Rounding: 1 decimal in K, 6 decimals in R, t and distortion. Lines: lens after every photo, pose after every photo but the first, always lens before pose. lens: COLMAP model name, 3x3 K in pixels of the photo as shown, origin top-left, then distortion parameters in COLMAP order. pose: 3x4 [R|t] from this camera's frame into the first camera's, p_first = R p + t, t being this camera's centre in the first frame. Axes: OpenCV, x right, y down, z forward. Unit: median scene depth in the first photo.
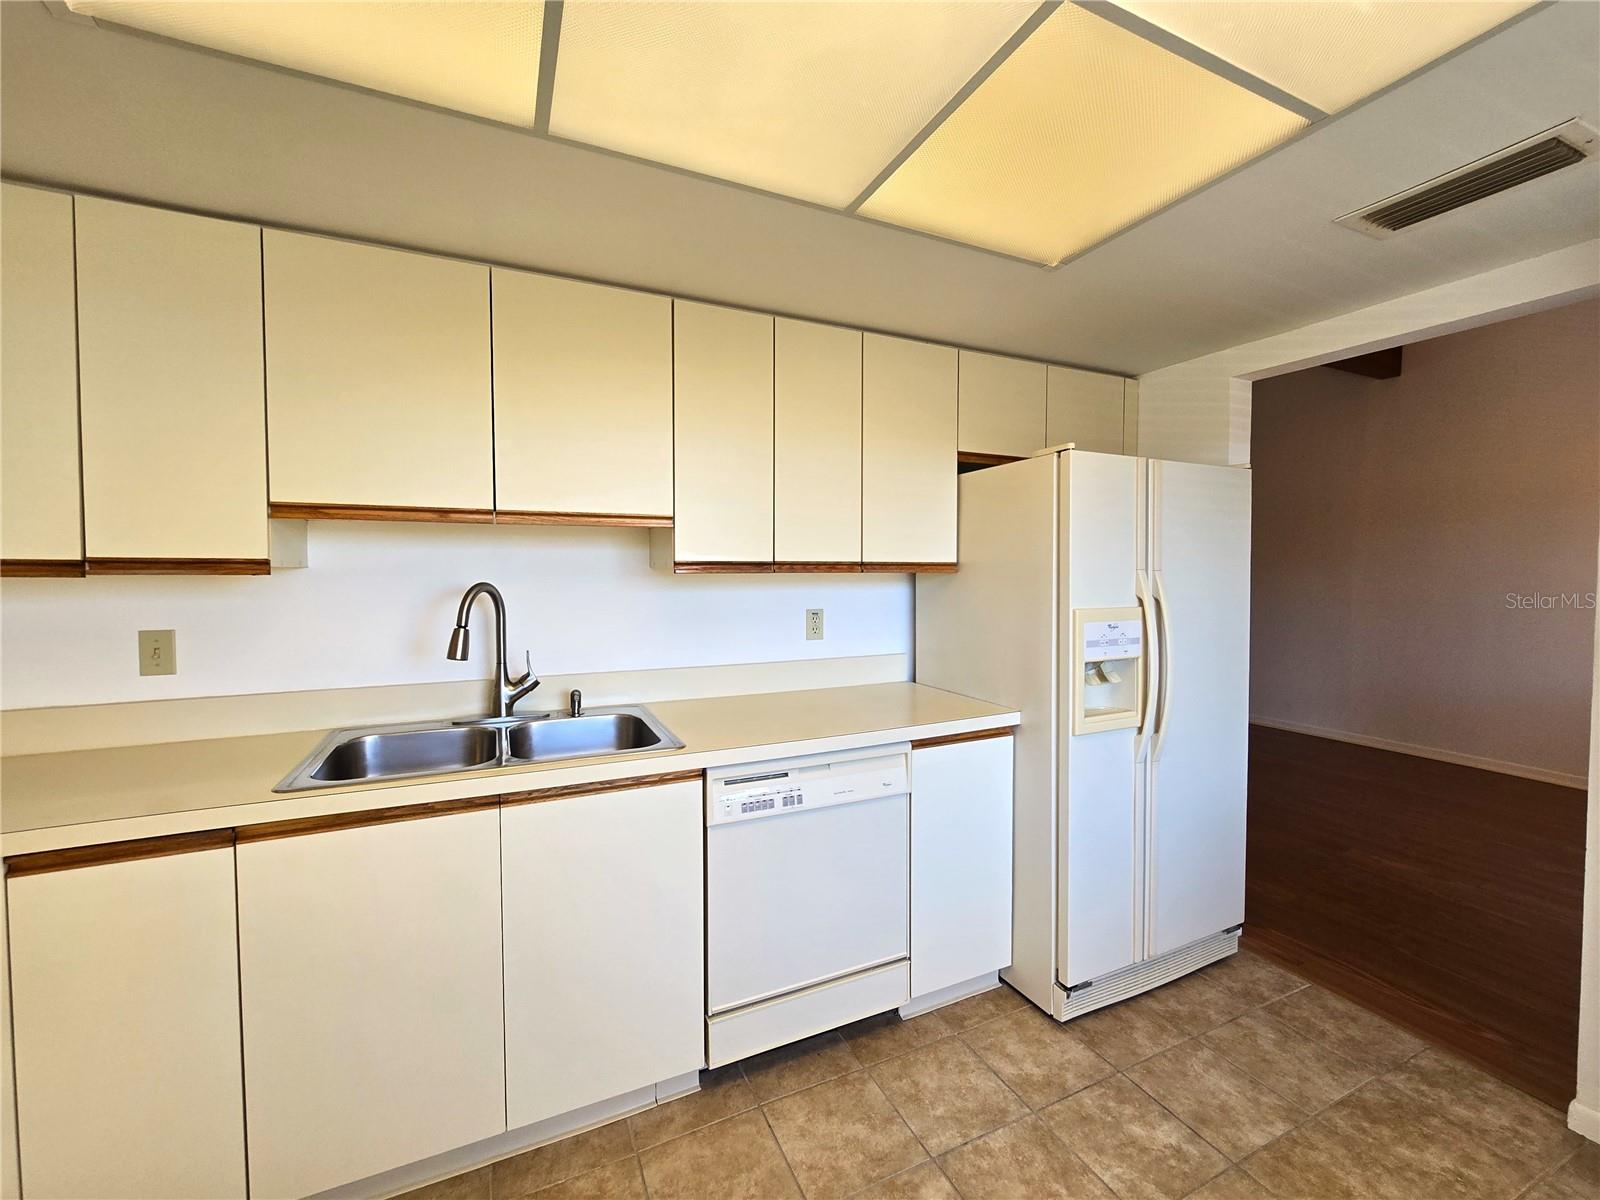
lens RADIAL K [[659.6, 0, 808.0], [0, 659.6, 593.9], [0, 0, 1]] dist [-0.007174, 0.002926]
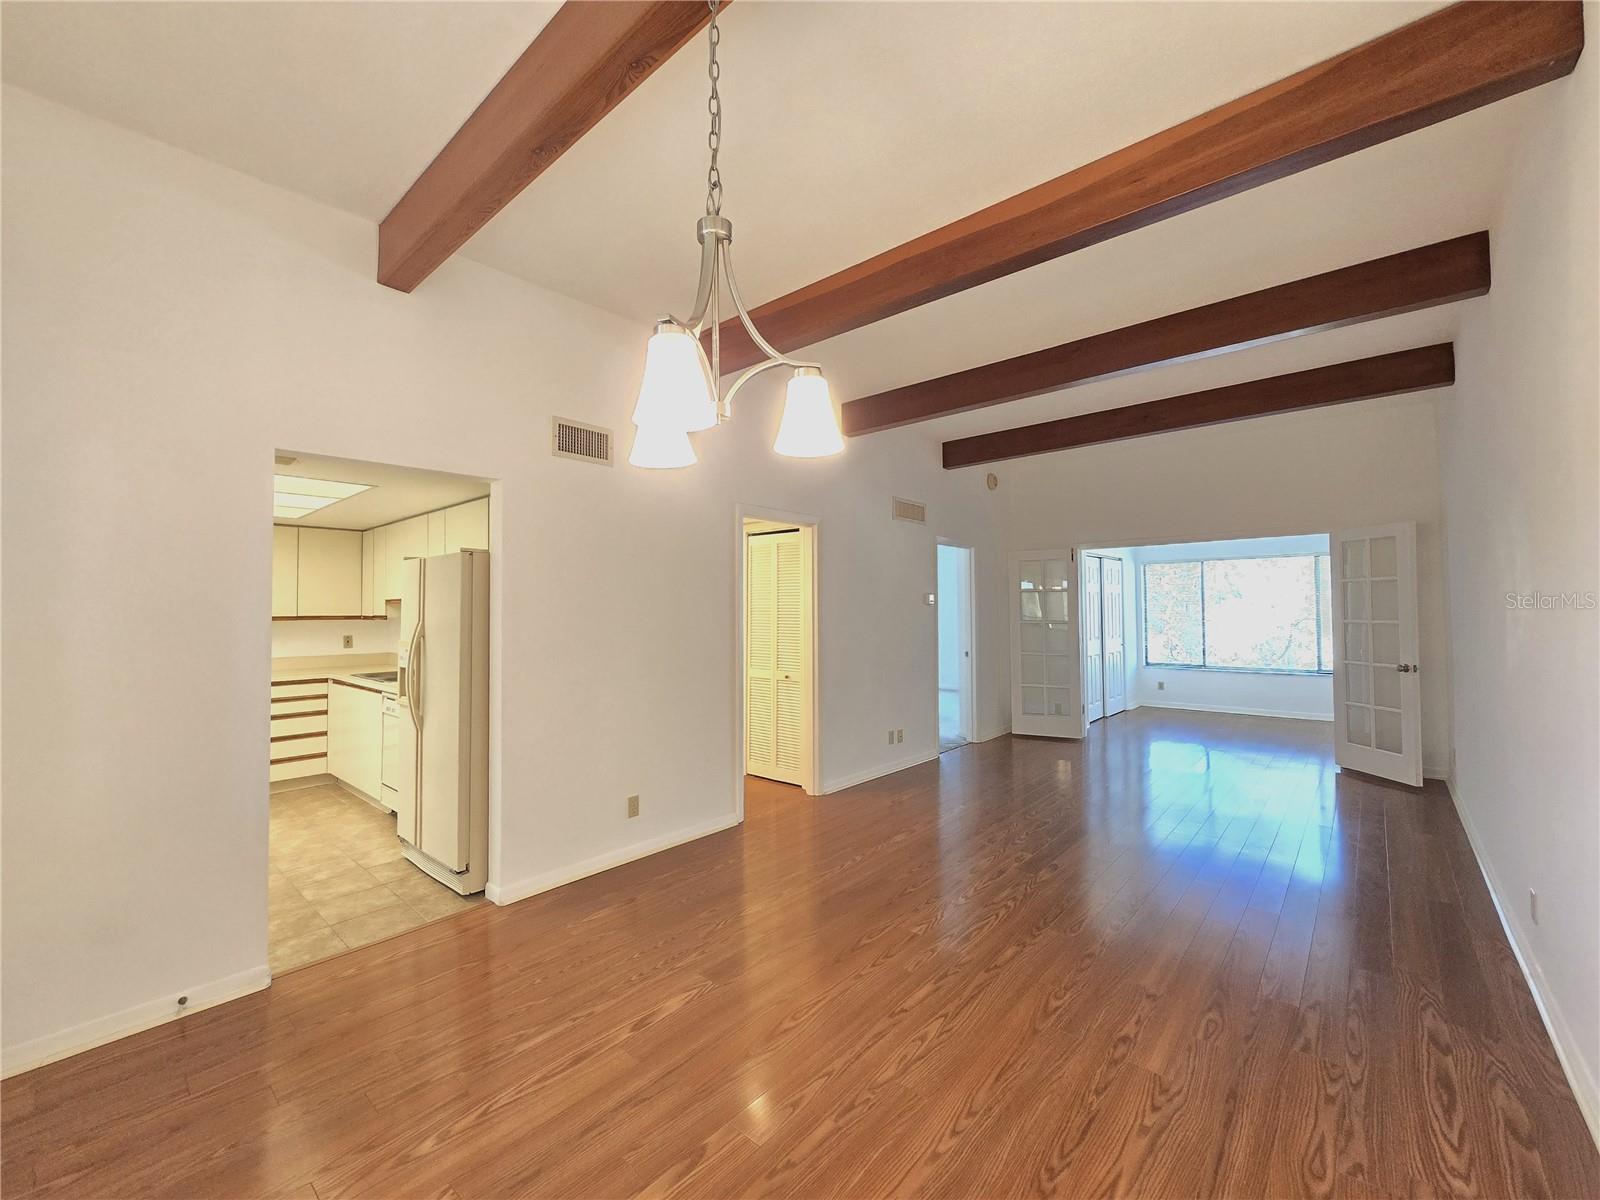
lens RADIAL K [[659.6, 0, 811.3], [0, 659.6, 594.5], [0, 0, 1]] dist [-0.007174, 0.002926]
pose [[0.406828, -0.025455, -0.913150, 2.997238], [-0.027942, 0.998797, -0.040291, -0.075677], [0.913077, 0.041907, 0.405628, 1.444705]]
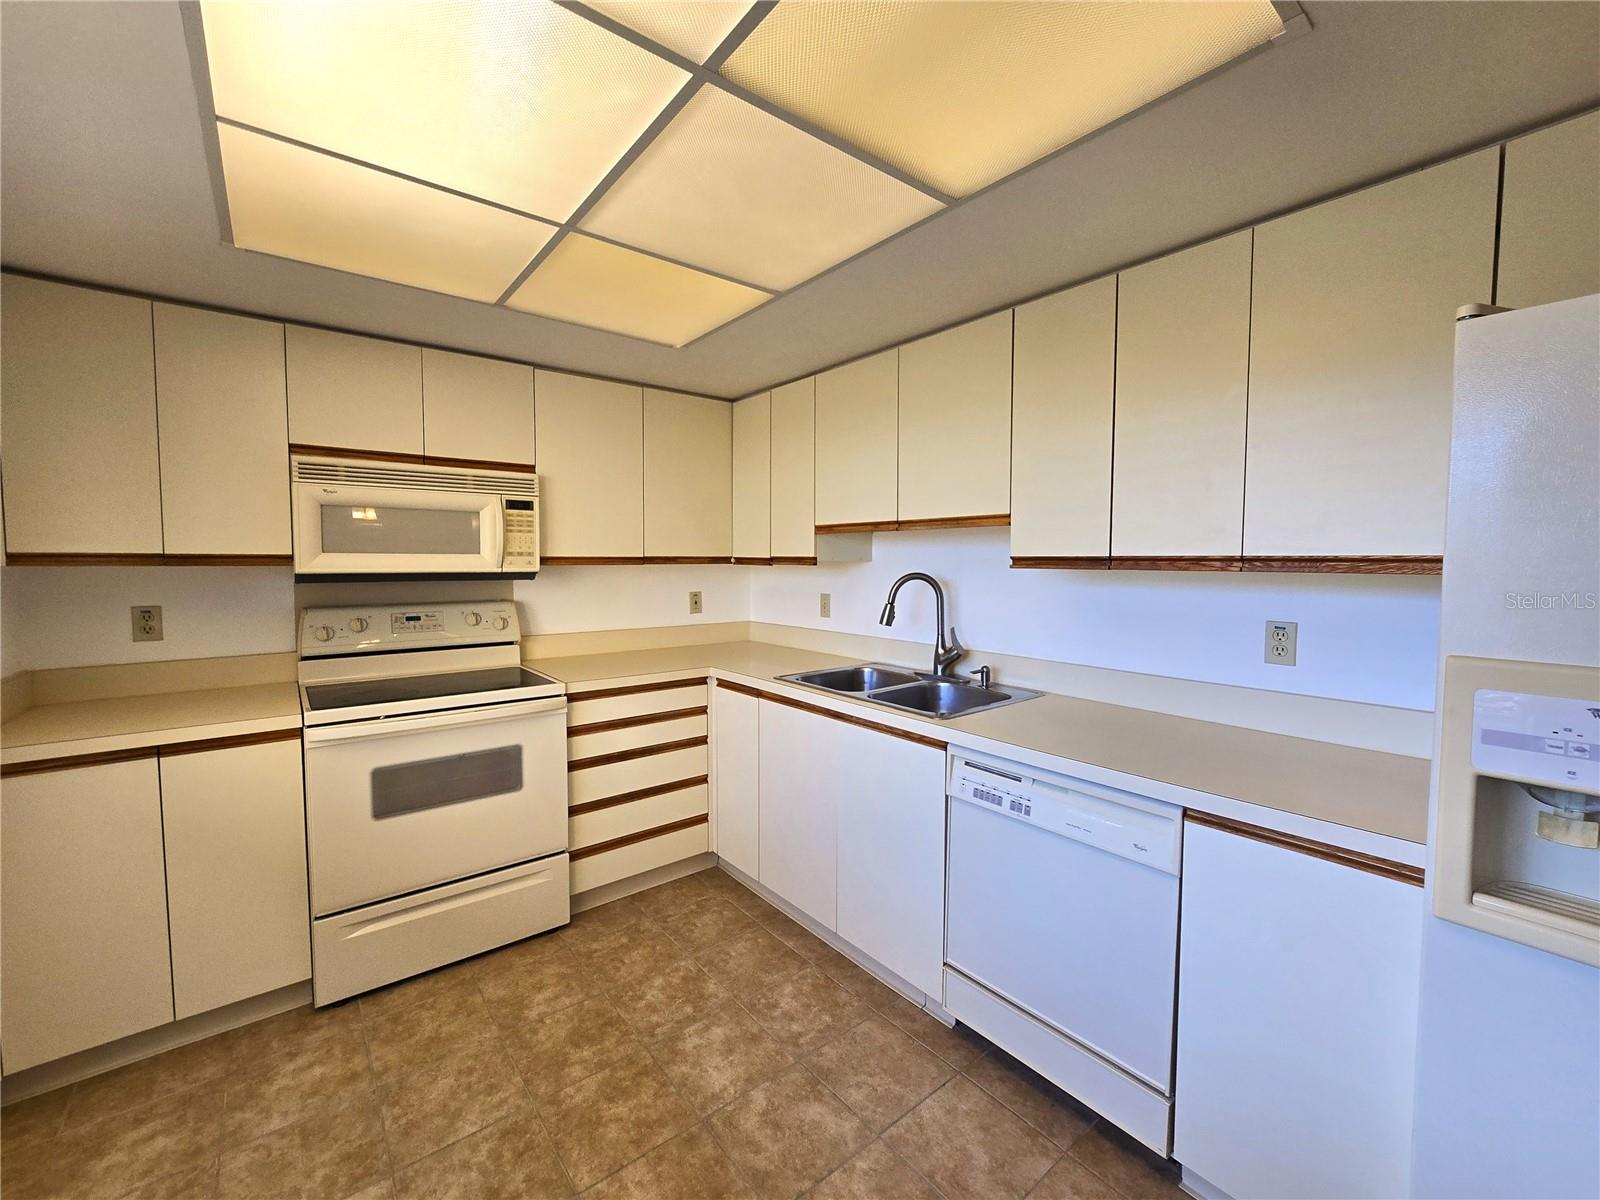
lens RADIAL K [[659.6, 0, 795.6], [0, 659.6, 592.6], [0, 0, 1]] dist [-0.007174, 0.002926]
pose [[0.226401, 0.051728, -0.972660, 0.821804], [-0.036279, 0.998344, 0.044649, -0.029253], [0.973358, 0.025179, 0.227902, 0.461642]]
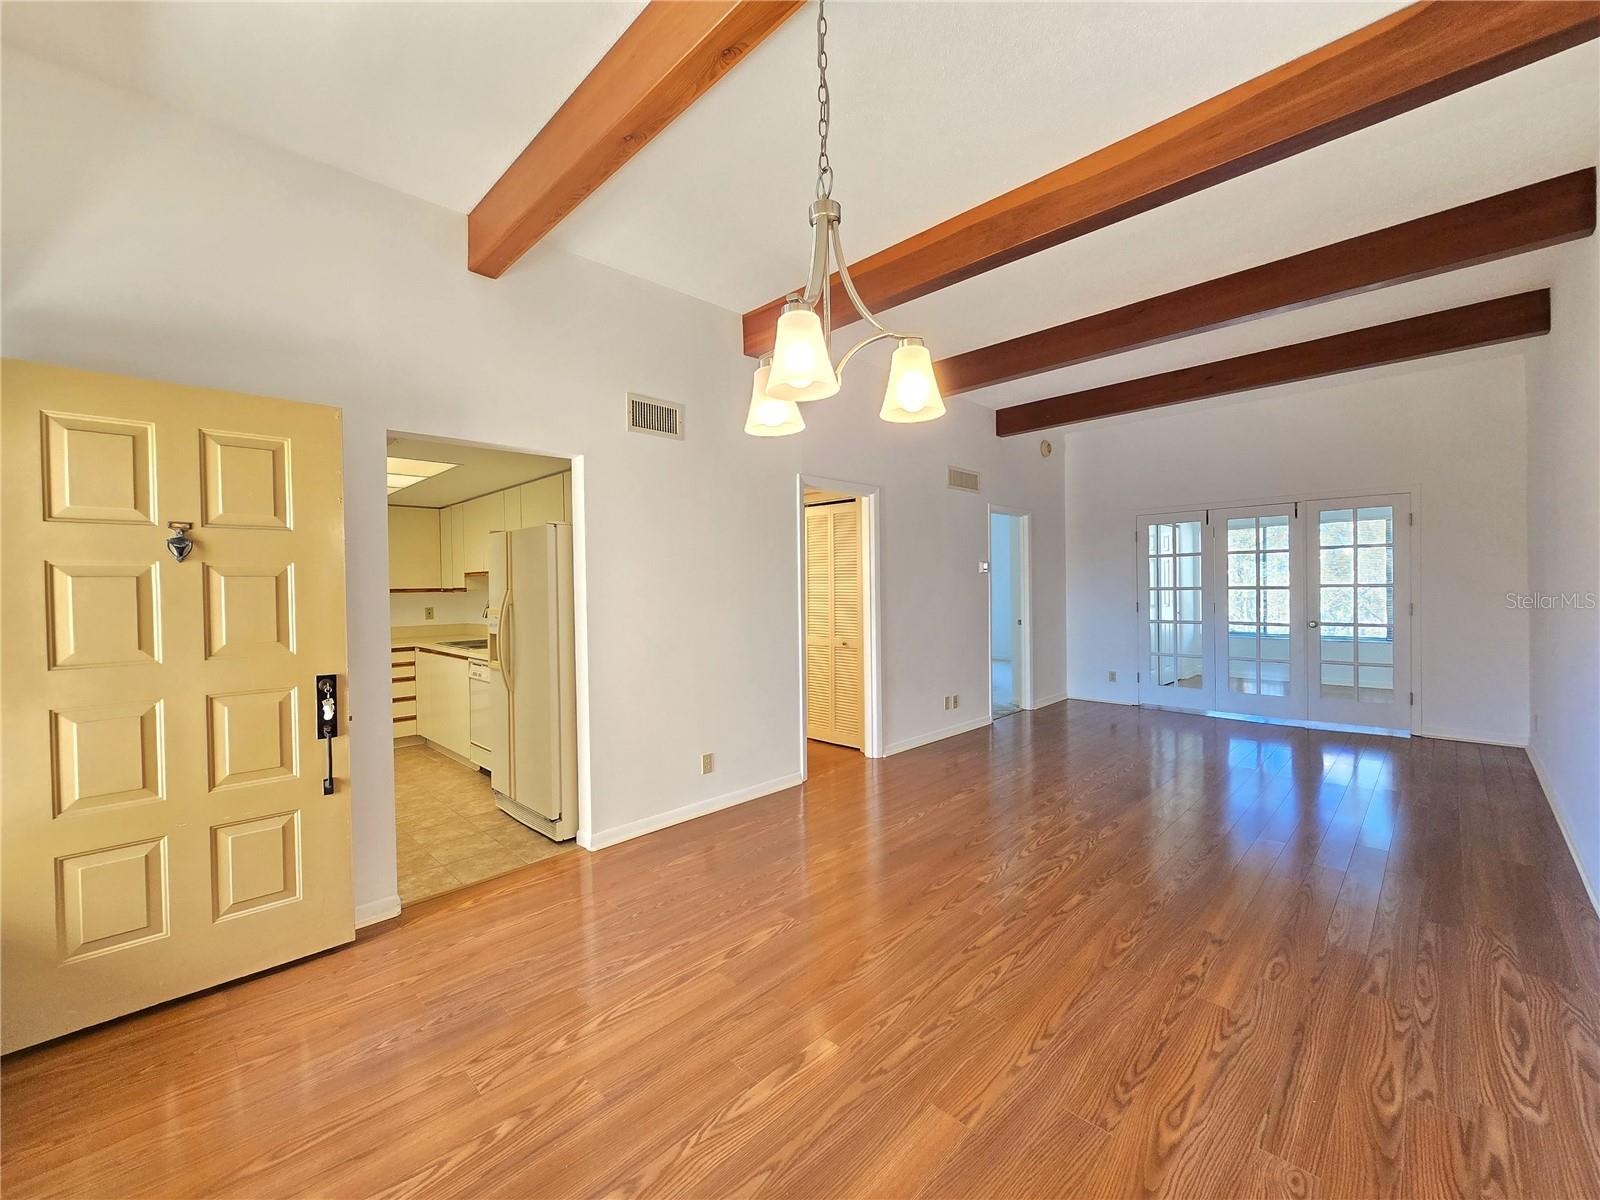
lens RADIAL K [[659.6, 0, 809.5], [0, 659.6, 594.6], [0, 0, 1]] dist [-0.007174, 0.002926]
pose [[0.346704, 0.007253, -0.937946, 3.035257], [-0.019158, 0.999816, 0.000649, -0.047494], [0.937779, 0.017744, 0.346780, 1.348271]]
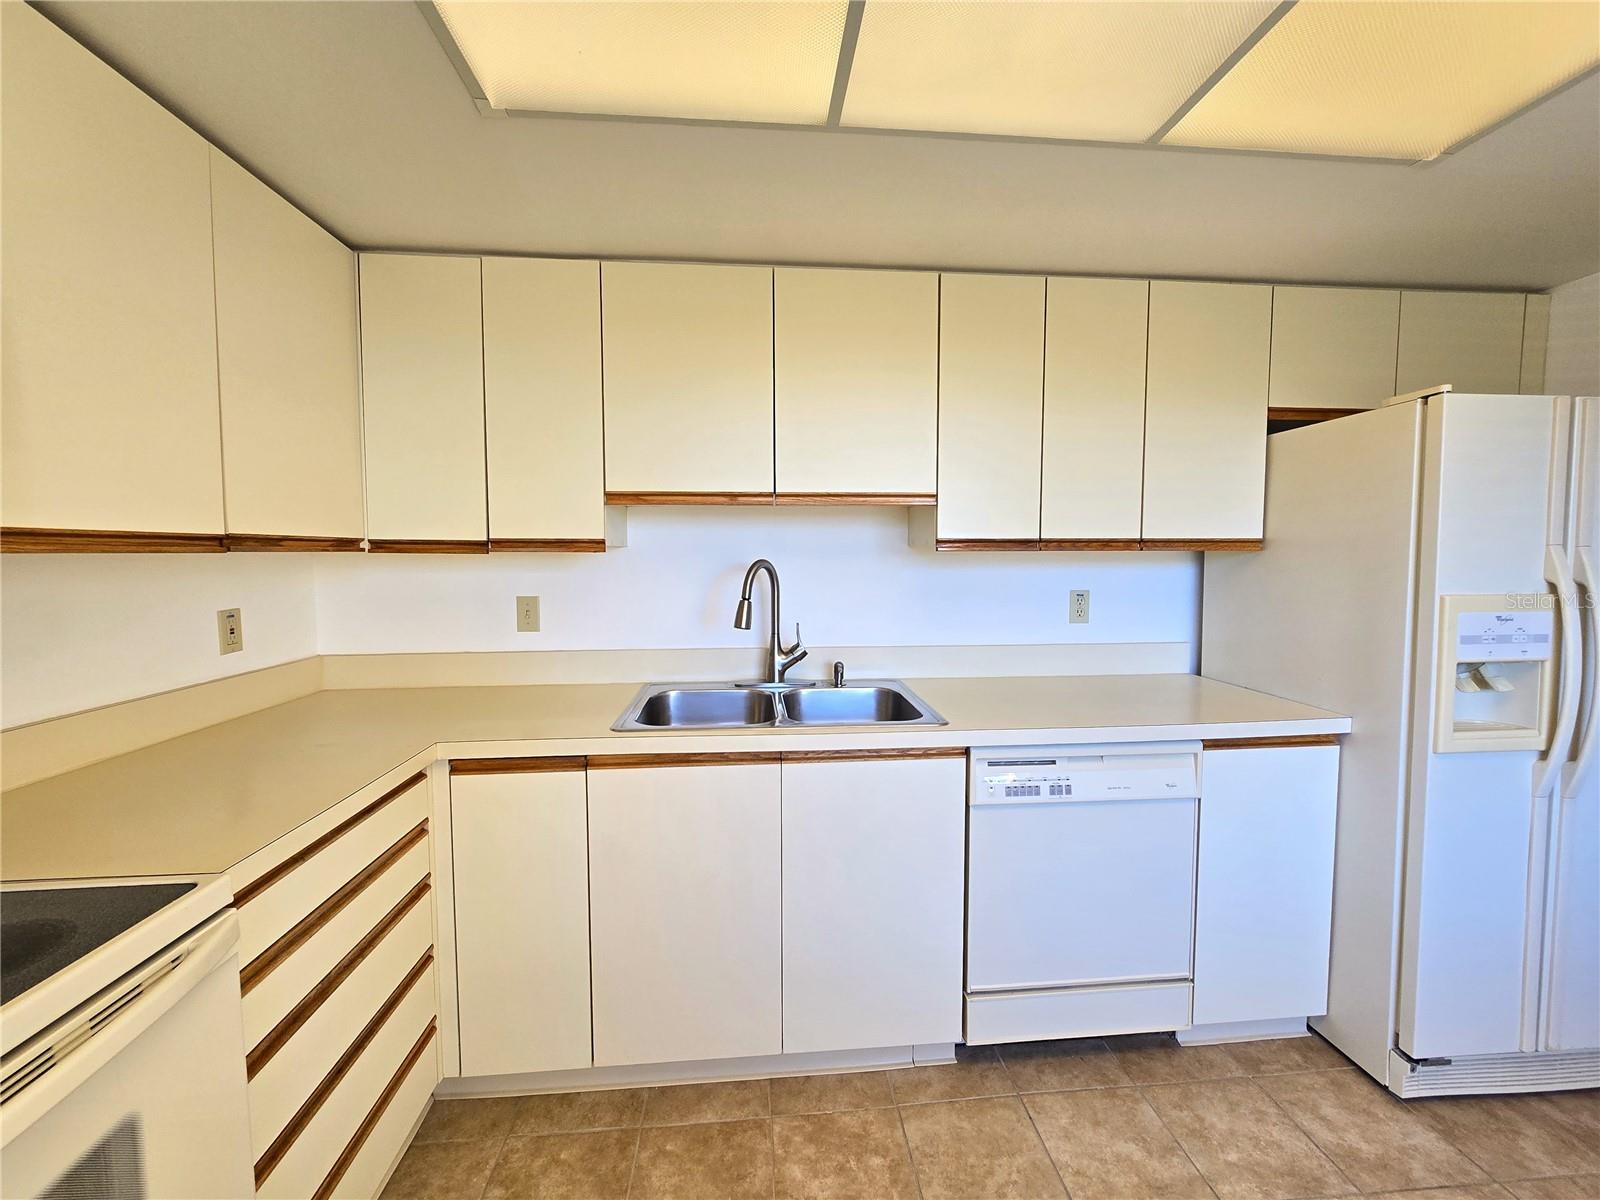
lens RADIAL K [[659.6, 0, 804.8], [0, 659.6, 594.0], [0, 0, 1]] dist [-0.007174, 0.002926]
pose [[0.938950, 0.020445, -0.343445, -0.049524], [-0.010932, 0.999502, 0.029610, 0.007134], [0.343879, -0.024048, 0.938706, -0.010650]]
